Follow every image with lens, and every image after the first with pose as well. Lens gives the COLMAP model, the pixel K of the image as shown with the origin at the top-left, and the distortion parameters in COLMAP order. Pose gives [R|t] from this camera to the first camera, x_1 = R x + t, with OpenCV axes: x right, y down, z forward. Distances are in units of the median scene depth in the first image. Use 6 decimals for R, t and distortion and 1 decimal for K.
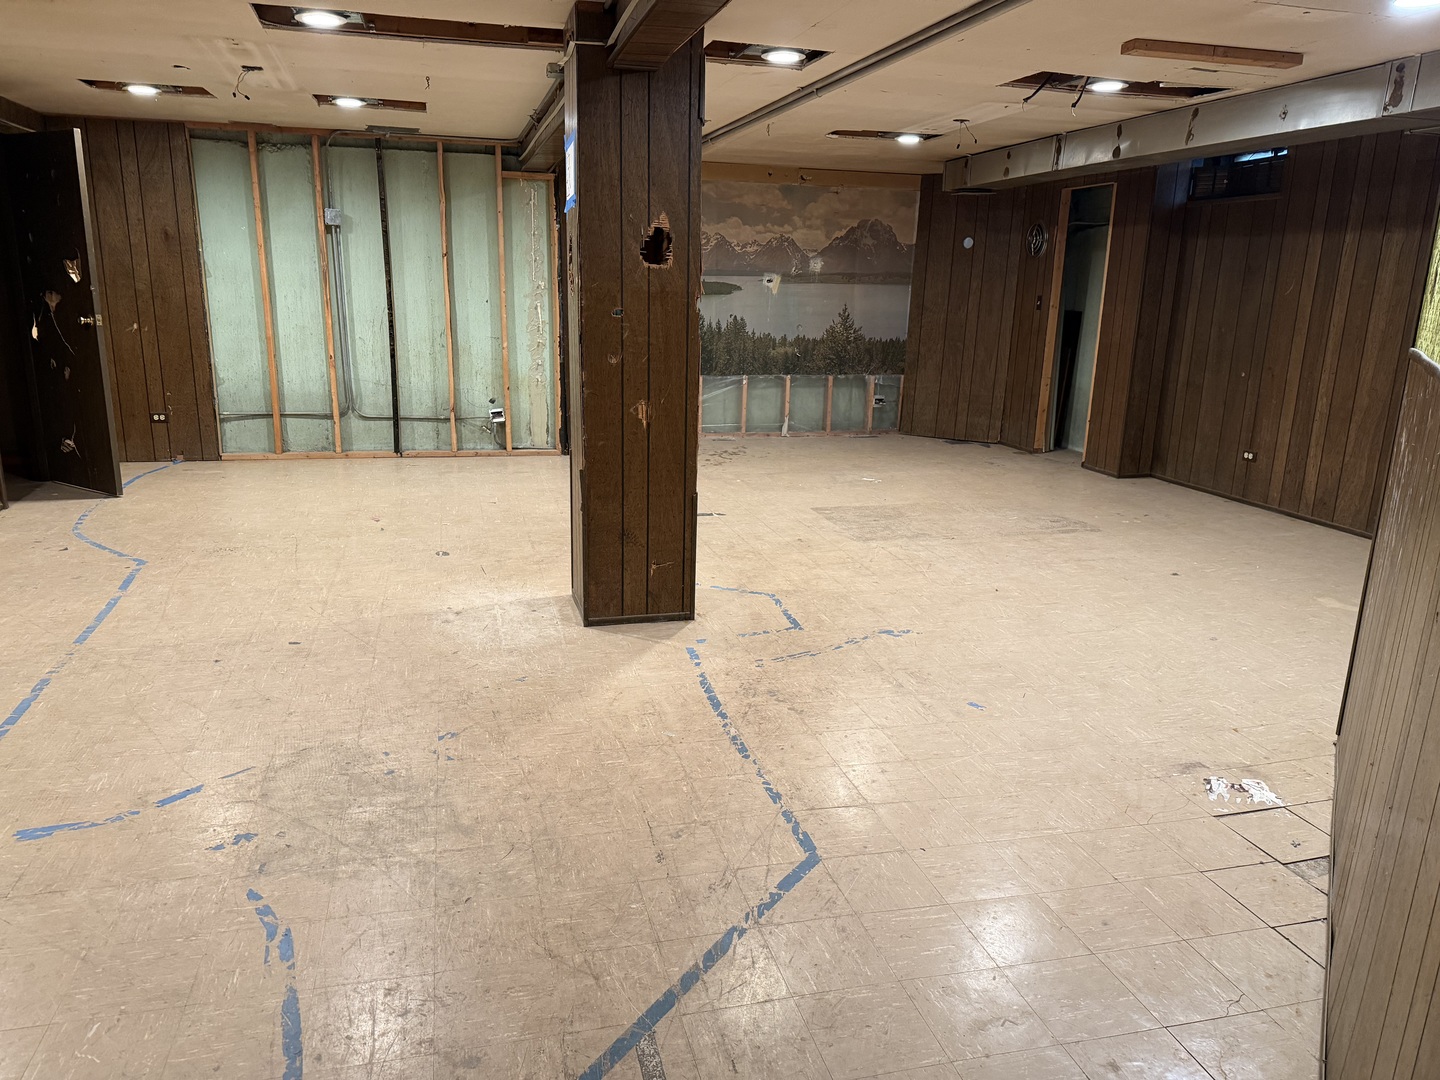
lens RADIAL K [[1007.4, 0, 718.4], [0, 1007.4, 540.1], [0, 0, 1]] dist [0.023365, -0.018692]
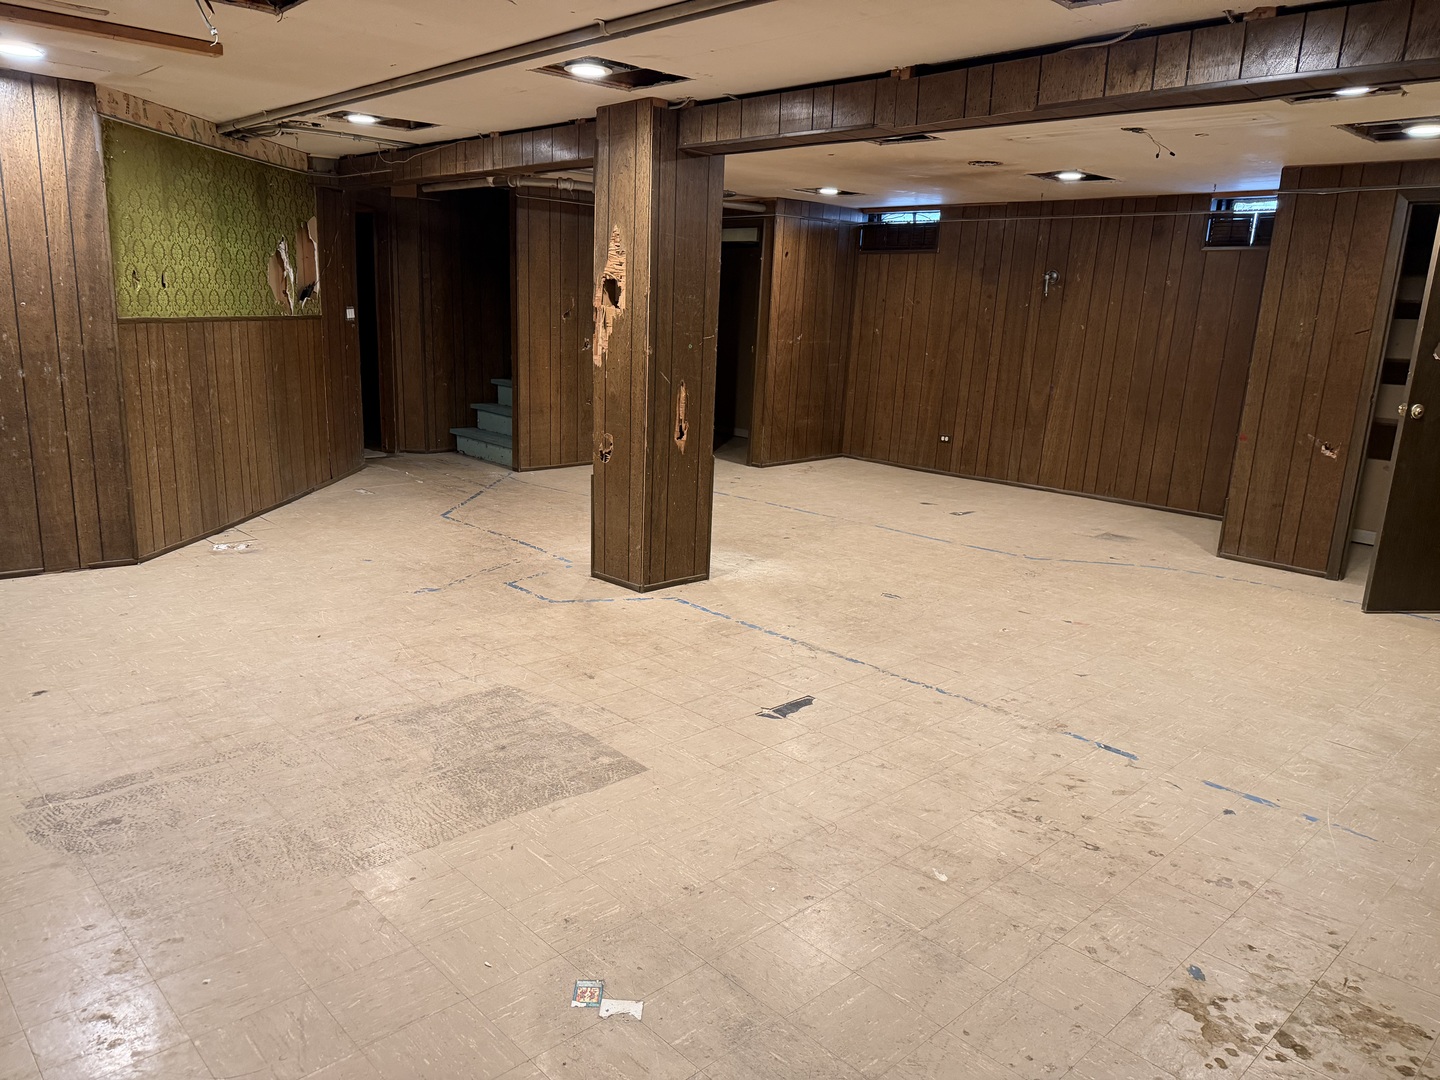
lens RADIAL K [[1007.4, 0, 717.1], [0, 1007.4, 546.9], [0, 0, 1]] dist [0.023365, -0.018692]
pose [[-0.875939, 0.044486, -0.480366, 0.376035], [-0.185467, 0.888160, 0.420445, -0.436505], [0.445346, 0.457377, -0.769723, 1.727233]]
